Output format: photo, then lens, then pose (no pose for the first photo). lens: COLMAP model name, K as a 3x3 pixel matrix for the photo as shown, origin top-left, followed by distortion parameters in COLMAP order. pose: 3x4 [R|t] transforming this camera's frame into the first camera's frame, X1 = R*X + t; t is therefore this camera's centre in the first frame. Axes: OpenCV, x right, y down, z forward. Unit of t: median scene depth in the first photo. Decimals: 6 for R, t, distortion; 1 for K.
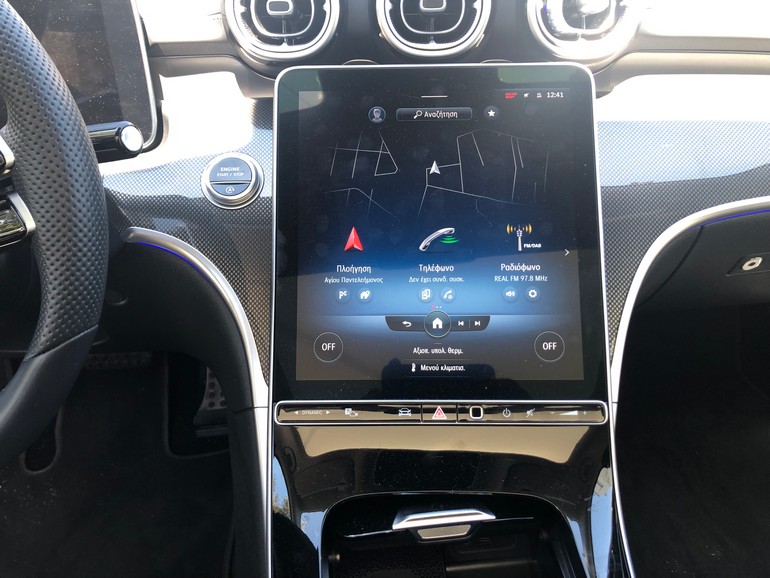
lens RADIAL K [[626.1, 0, 386.4], [0, 626.1, 271.3], [0, 0, 1]] dist [0.013032, -0.011931]
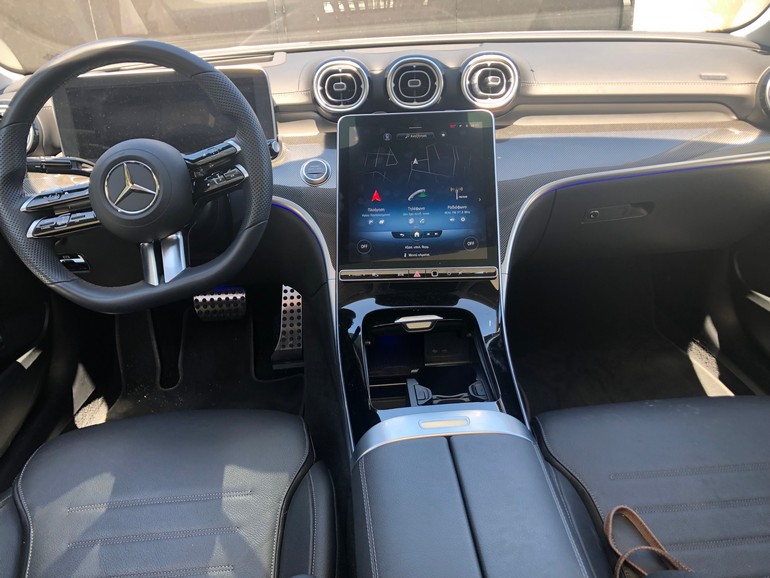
lens RADIAL K [[626.1, 0, 386.4], [0, 626.1, 271.3], [0, 0, 1]] dist [0.013032, -0.011931]
pose [[0.998666, -0.011329, -0.050377, 0.080215], [0.006866, 0.996105, -0.087905, 0.368117], [0.051176, 0.087442, 0.994854, -0.999295]]
